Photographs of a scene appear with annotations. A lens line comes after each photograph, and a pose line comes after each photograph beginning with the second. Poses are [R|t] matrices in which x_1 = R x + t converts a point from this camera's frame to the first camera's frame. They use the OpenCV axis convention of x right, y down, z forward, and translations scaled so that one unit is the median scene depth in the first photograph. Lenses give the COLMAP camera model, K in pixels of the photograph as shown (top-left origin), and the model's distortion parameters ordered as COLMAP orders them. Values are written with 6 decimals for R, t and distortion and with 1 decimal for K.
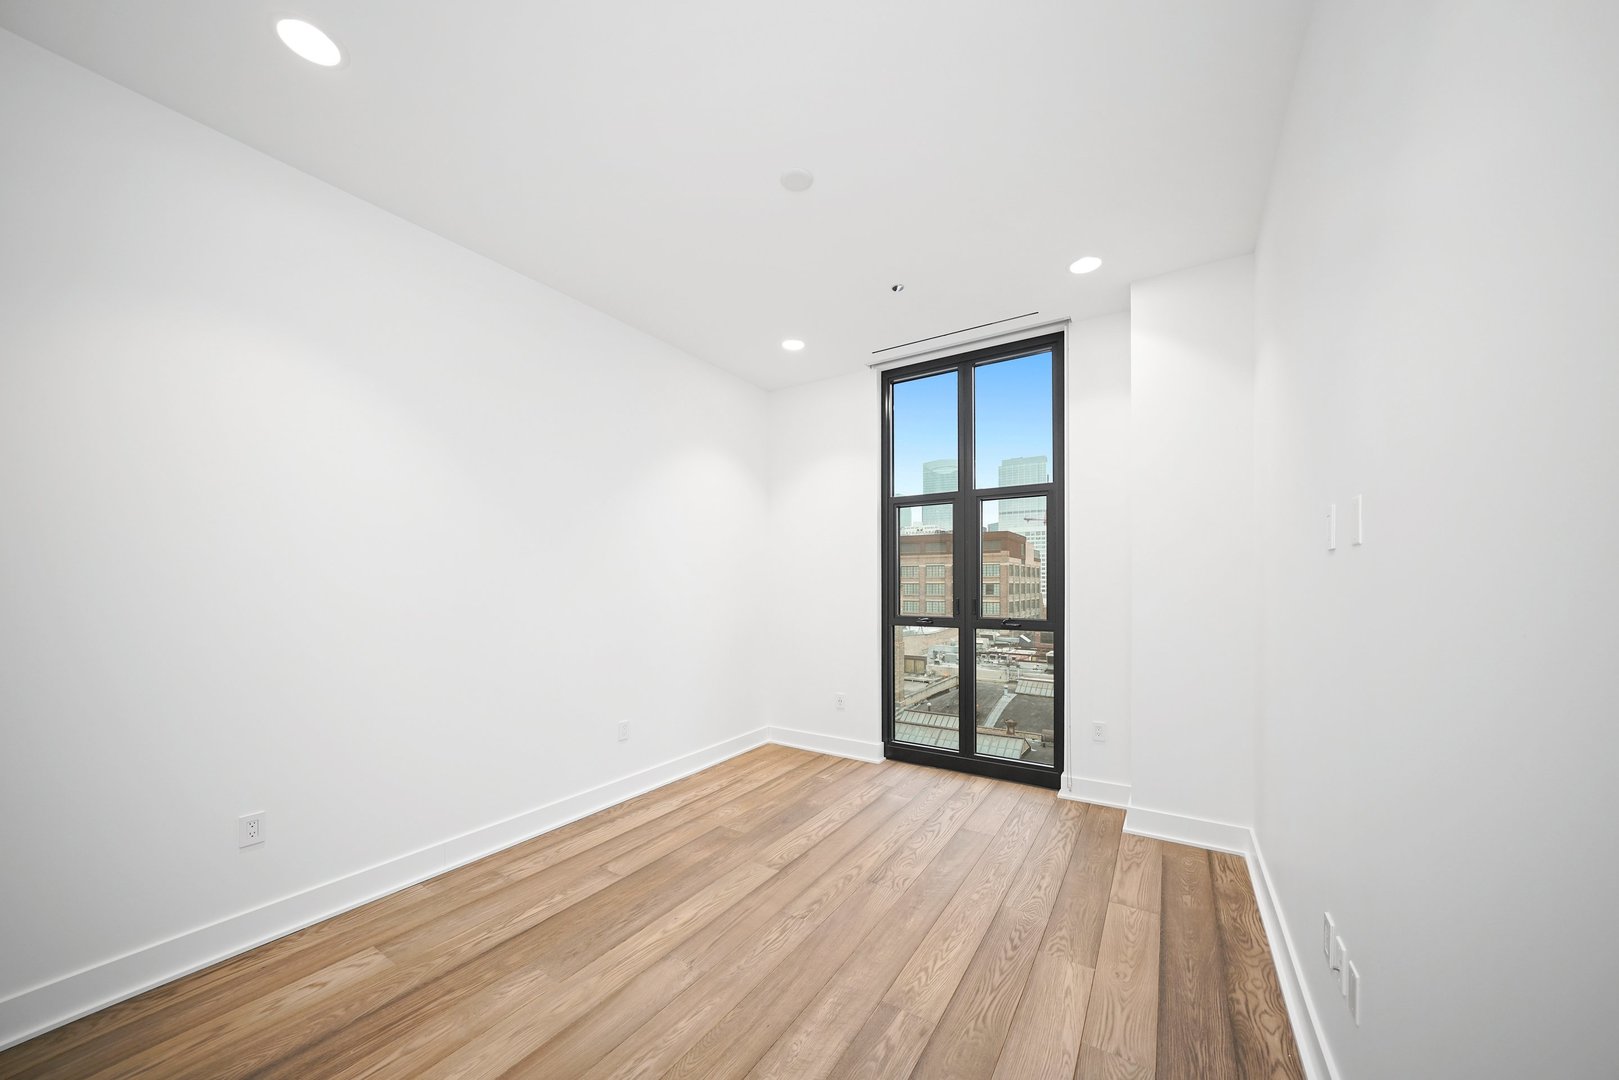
lens RADIAL K [[562.1, 0, 801.4], [0, 562.1, 583.5], [0, 0, 1]] dist [-0.006331, -0.000051]
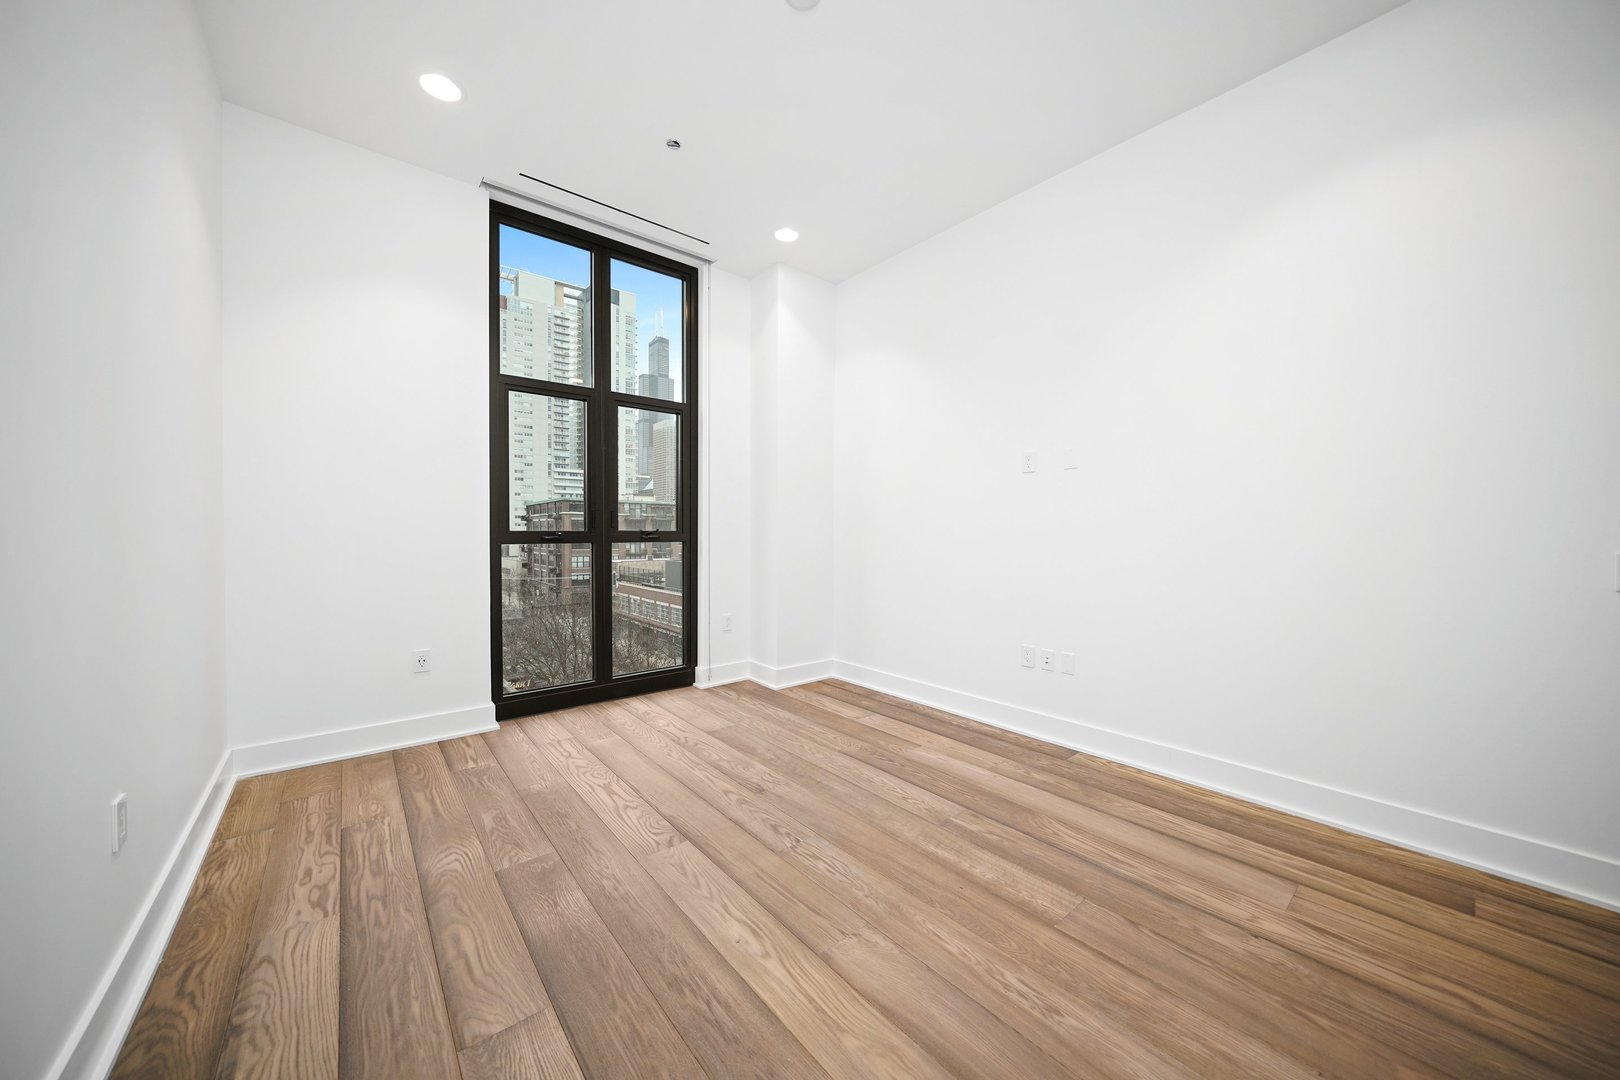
lens RADIAL K [[559.6, 0, 810.0], [0, 559.6, 540.0], [0, 0, 1]] dist [-0.001796, -0.000087]
pose [[0.298399, -0.010696, 0.954381, -0.630761], [-0.005823, 0.999898, 0.013027, 0.082428], [-0.954424, -0.009445, 0.298306, 0.549704]]
